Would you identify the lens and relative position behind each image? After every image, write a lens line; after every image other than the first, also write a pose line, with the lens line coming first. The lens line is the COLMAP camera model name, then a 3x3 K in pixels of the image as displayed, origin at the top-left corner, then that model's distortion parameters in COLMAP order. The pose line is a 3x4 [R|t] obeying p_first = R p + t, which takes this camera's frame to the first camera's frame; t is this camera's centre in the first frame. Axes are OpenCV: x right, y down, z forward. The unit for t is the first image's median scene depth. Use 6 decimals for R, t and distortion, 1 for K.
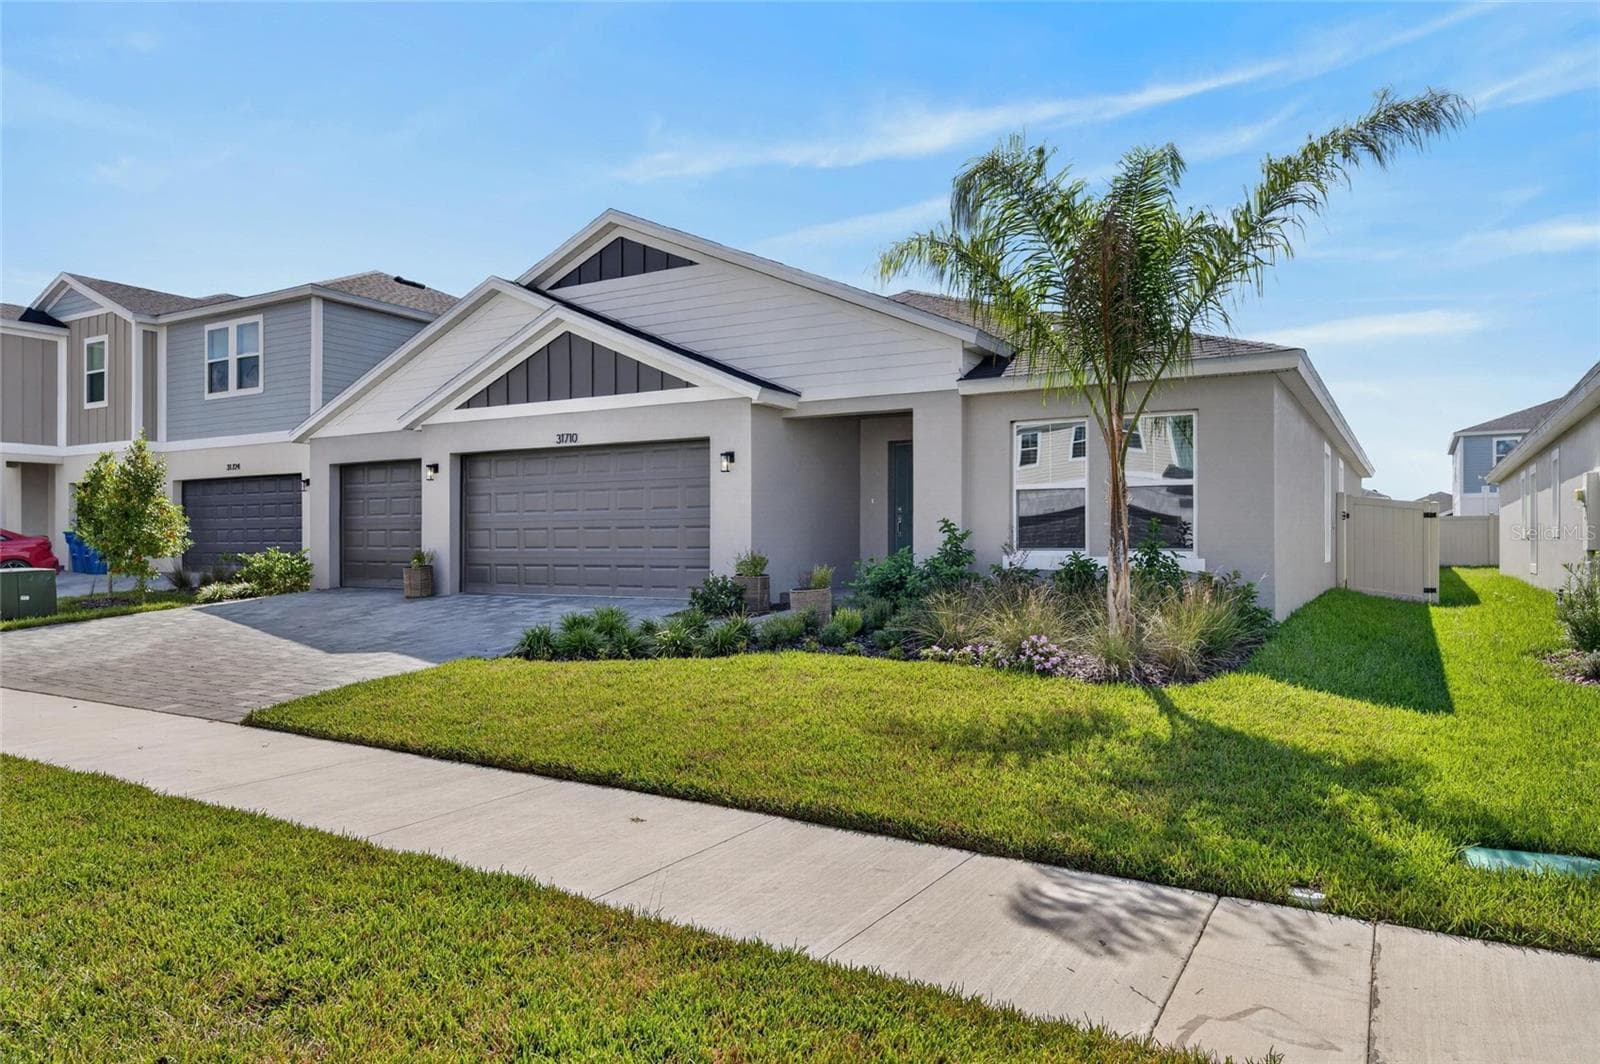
lens RADIAL K [[1028.8, 0, 807.9], [0, 1028.8, 525.5], [0, 0, 1]] dist [0.011302, -0.002766]
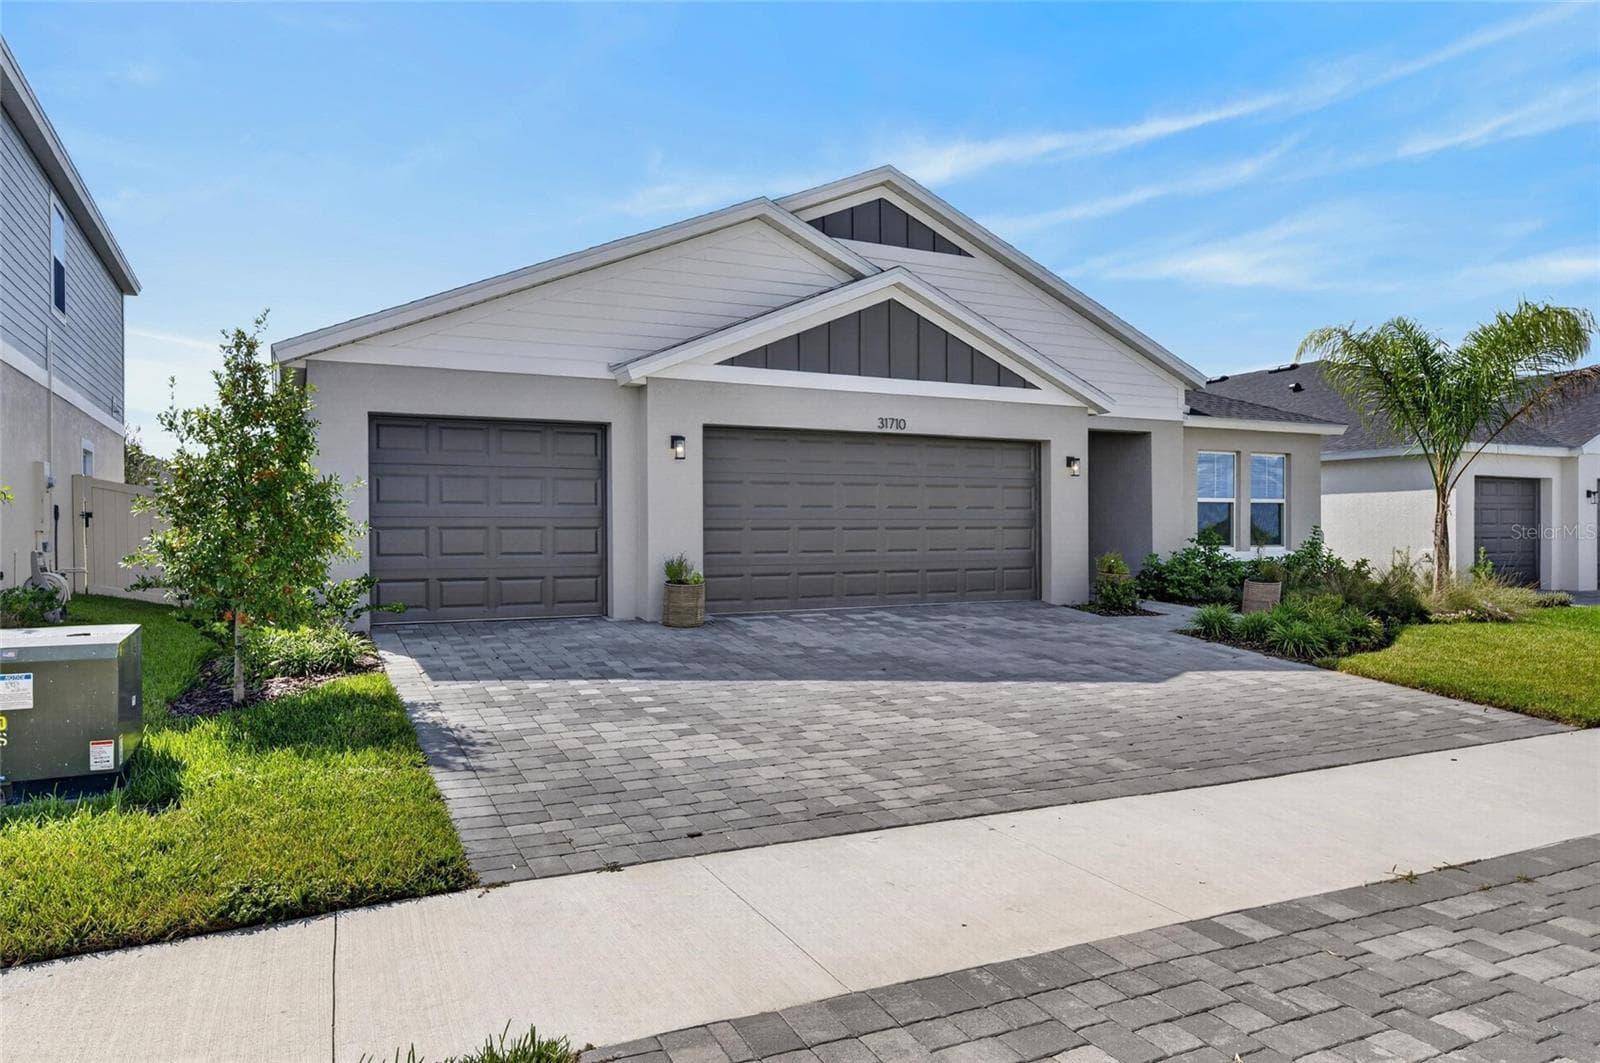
lens RADIAL K [[1028.8, 0, 807.9], [0, 1028.8, 525.0], [0, 0, 1]] dist [0.011302, -0.002766]
pose [[0.540098, 0.005130, 0.841587, -0.989721], [-0.011478, 0.999933, 0.001271, -0.000685], [-0.841524, -0.010346, 0.540120, 0.593588]]
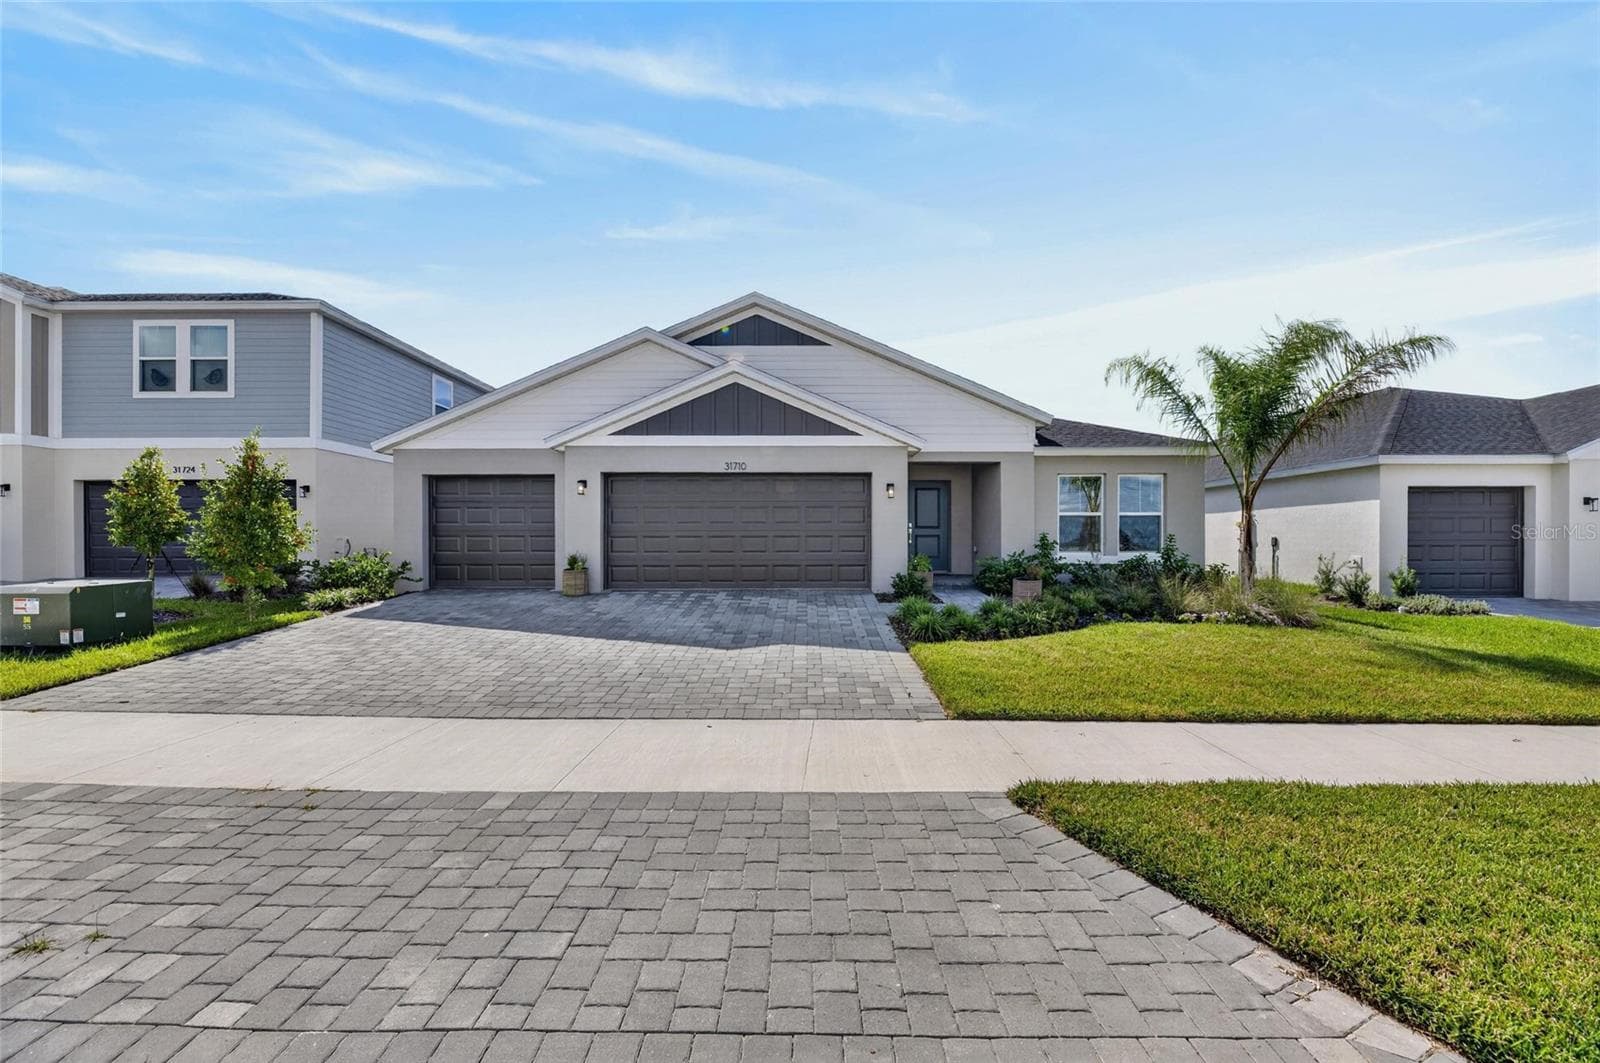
lens RADIAL K [[648.4, 0, 805.7], [0, 648.4, 539.1], [0, 0, 1]] dist [-0.004021, -0.000492]
pose [[0.860820, 0.001775, 0.508906, -0.565779], [-0.008748, 0.999898, 0.011311, -0.004169], [-0.508834, -0.014188, 0.860748, 0.263161]]
